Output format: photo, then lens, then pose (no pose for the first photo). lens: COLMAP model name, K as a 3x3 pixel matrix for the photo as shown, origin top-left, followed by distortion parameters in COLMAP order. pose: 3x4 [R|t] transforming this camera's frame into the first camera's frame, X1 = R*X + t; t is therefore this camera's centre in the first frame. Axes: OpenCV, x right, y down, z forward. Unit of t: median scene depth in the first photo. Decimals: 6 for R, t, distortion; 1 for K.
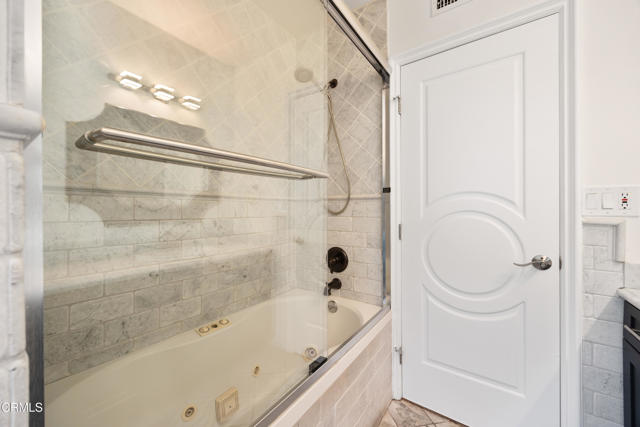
lens RADIAL K [[251.6, 0, 322.3], [0, 251.6, 212.6], [0, 0, 1]] dist [-0.001101, -0.000109]
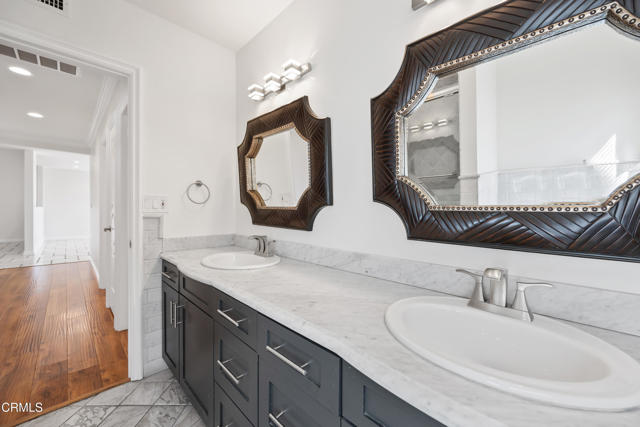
lens RADIAL K [[251.6, 0, 321.2], [0, 251.6, 209.9], [0, 0, 1]] dist [-0.001101, -0.000109]
pose [[0.132677, -0.001560, 0.991158, -0.408476], [-0.005787, 0.999980, 0.002348, -0.015118], [-0.991142, -0.006047, 0.132665, -0.344274]]
